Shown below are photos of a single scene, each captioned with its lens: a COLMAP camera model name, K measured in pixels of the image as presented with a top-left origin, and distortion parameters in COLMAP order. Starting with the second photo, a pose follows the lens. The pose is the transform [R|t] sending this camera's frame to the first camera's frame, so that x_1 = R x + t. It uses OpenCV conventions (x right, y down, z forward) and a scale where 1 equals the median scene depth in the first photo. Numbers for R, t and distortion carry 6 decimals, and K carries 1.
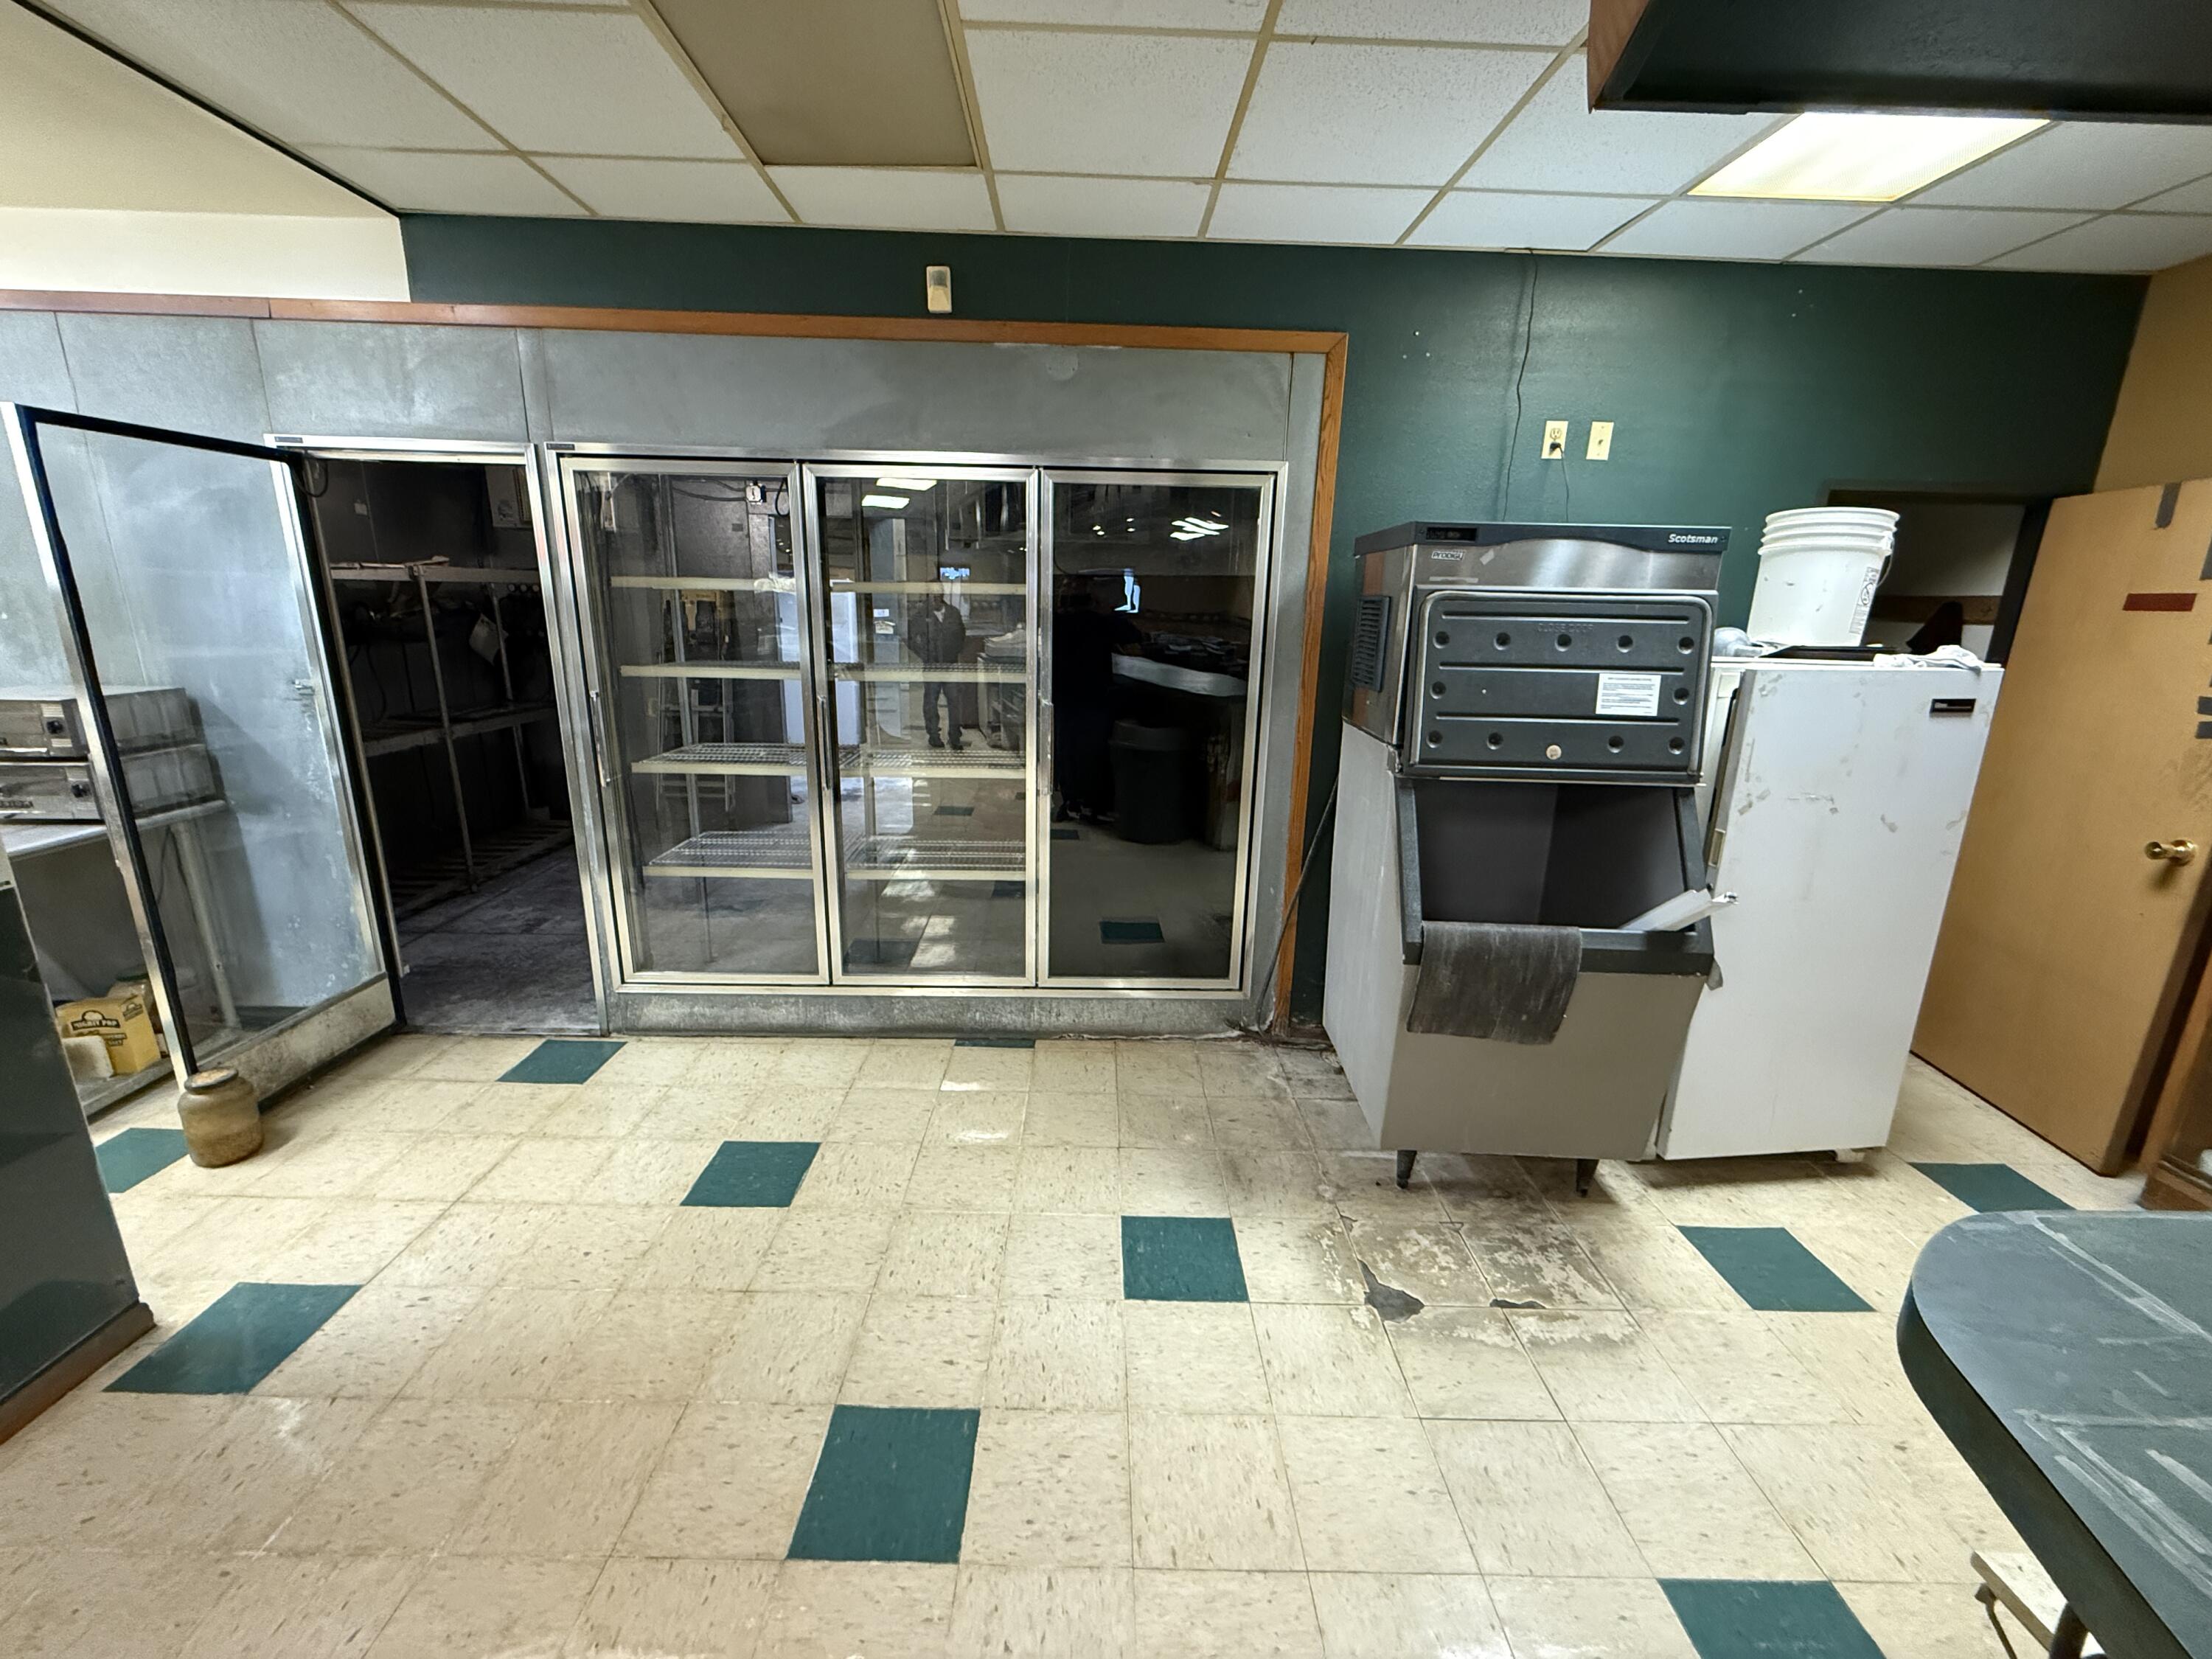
lens RADIAL K [[883.7, 0, 1102.7], [0, 883.7, 823.5], [0, 0, 1]] dist [0.001055, 0.000482]
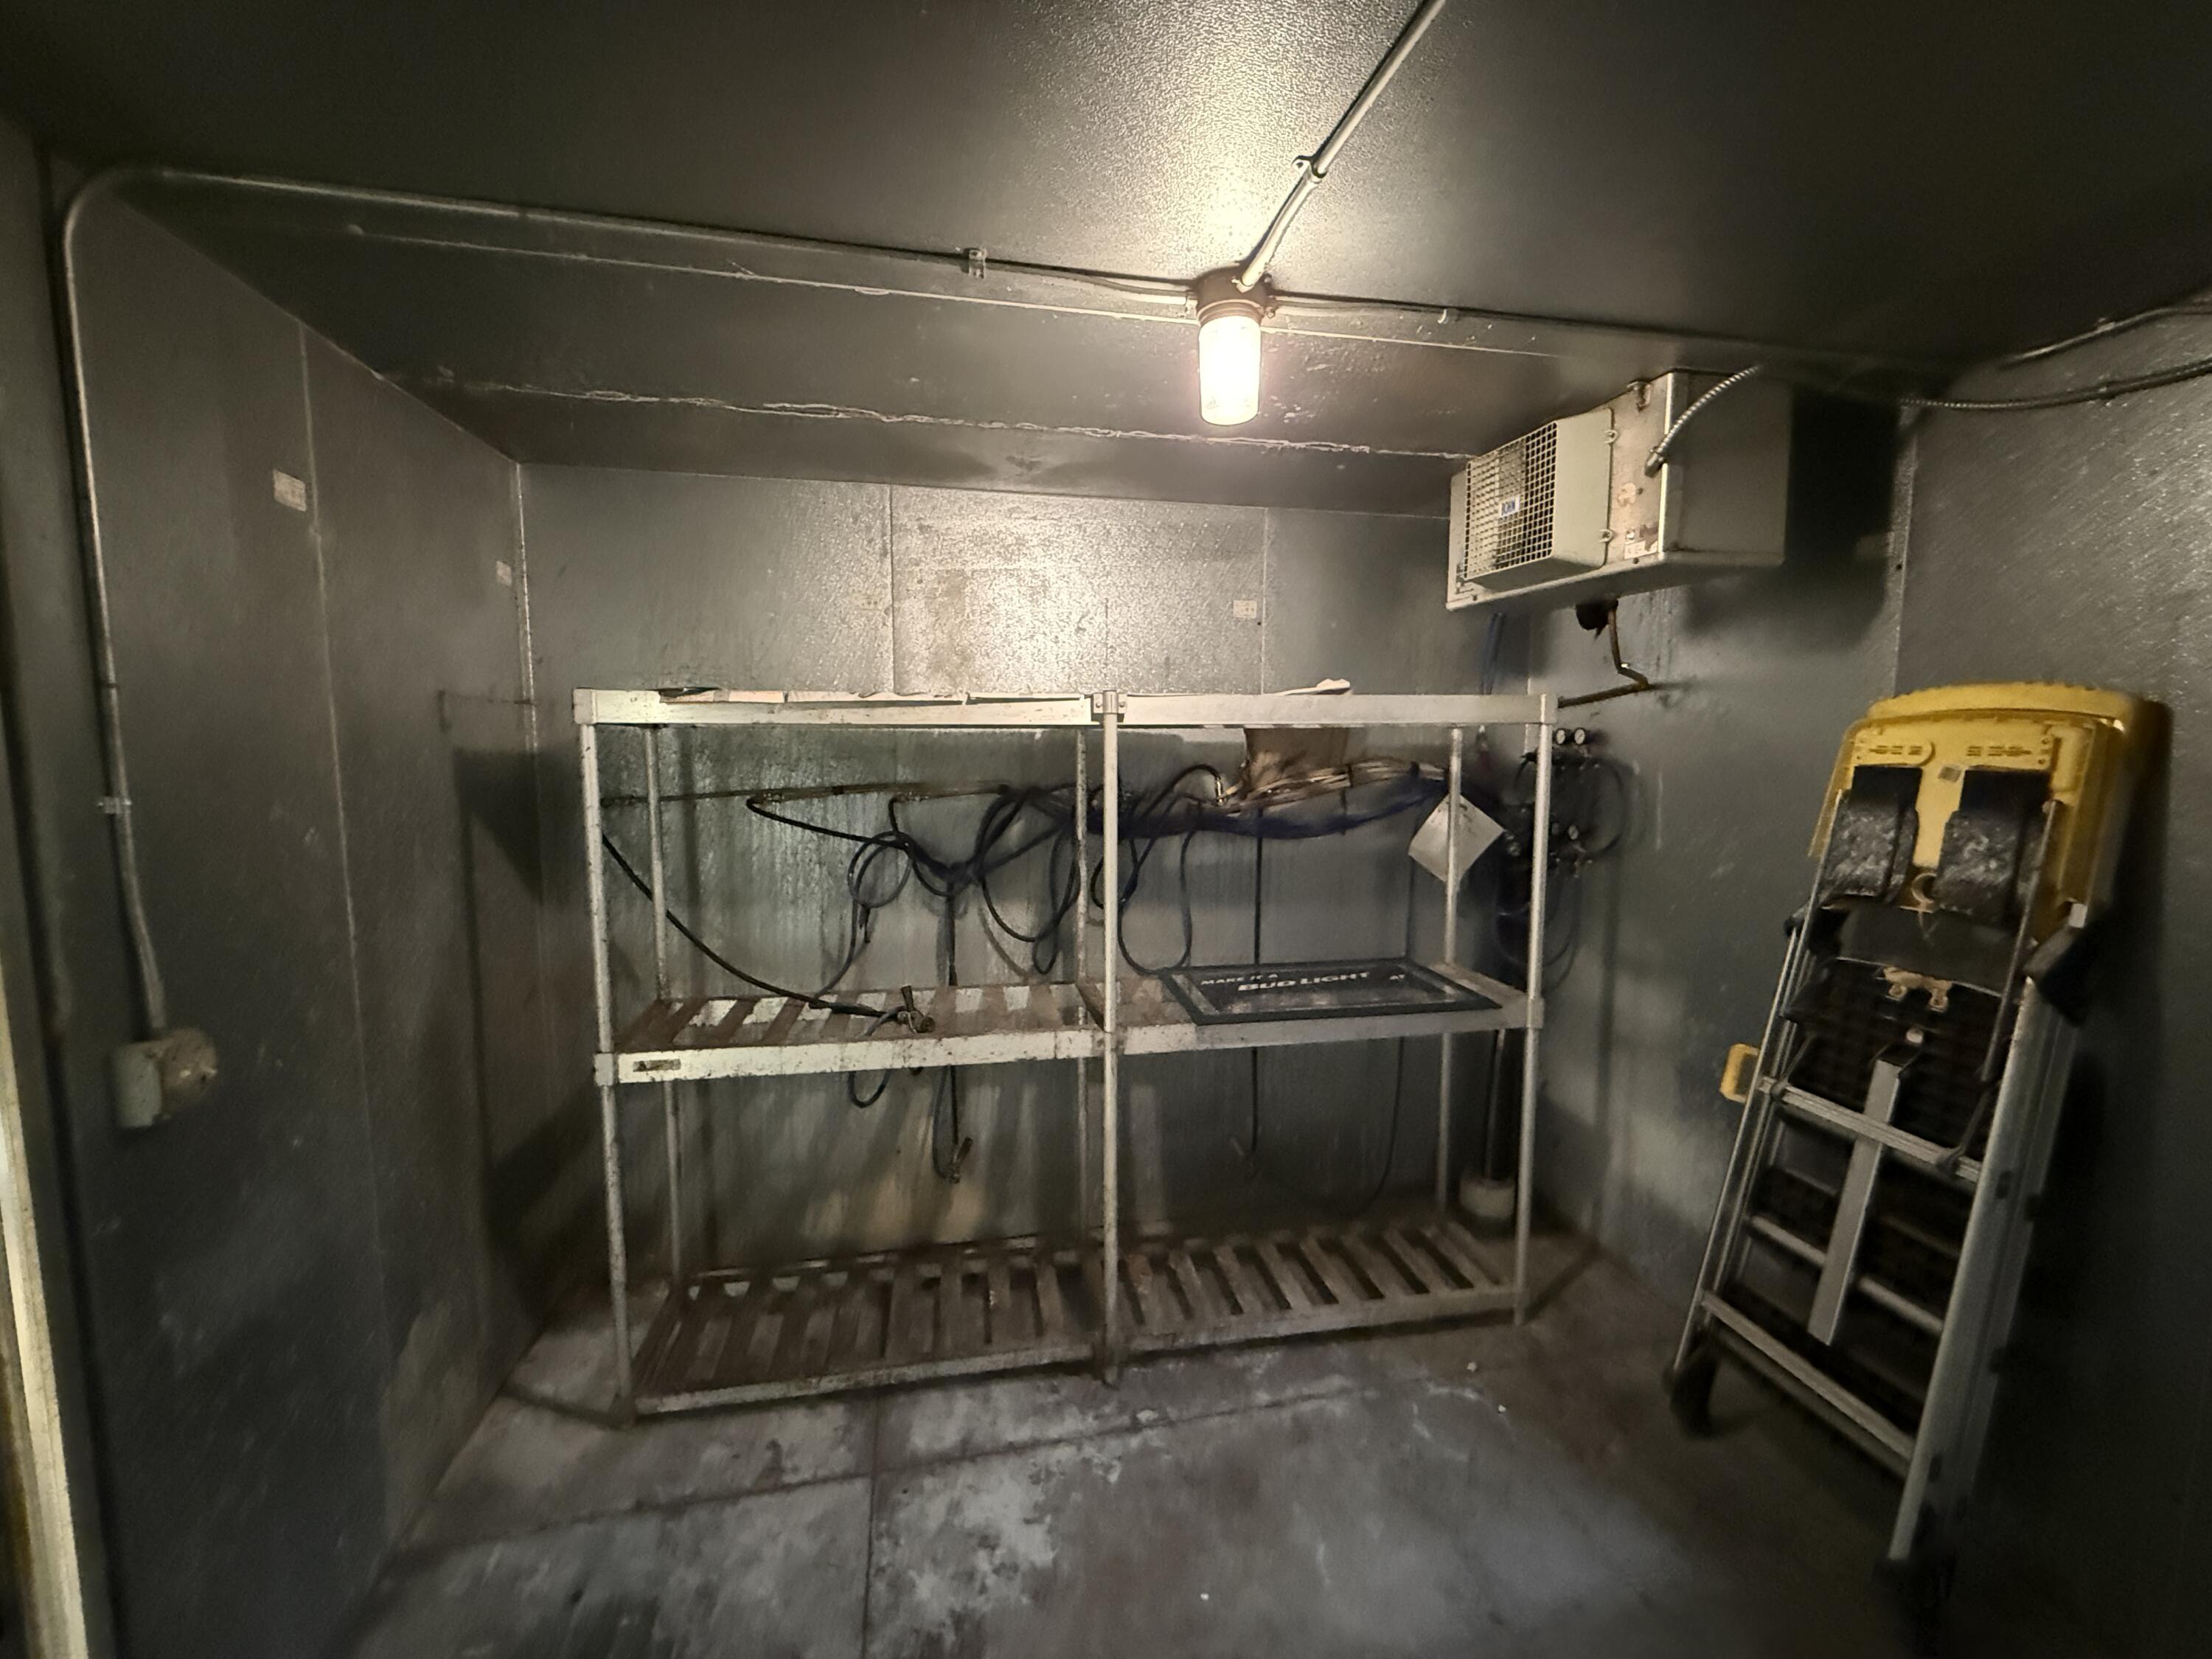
lens RADIAL K [[883.7, 0, 1108.1], [0, 883.7, 823.7], [0, 0, 1]] dist [0.001055, 0.000482]
pose [[0.187802, 0.082235, -0.978758, -0.279794], [-0.244426, 0.969053, 0.034520, -0.214394], [0.951308, 0.232751, 0.202090, 0.822137]]
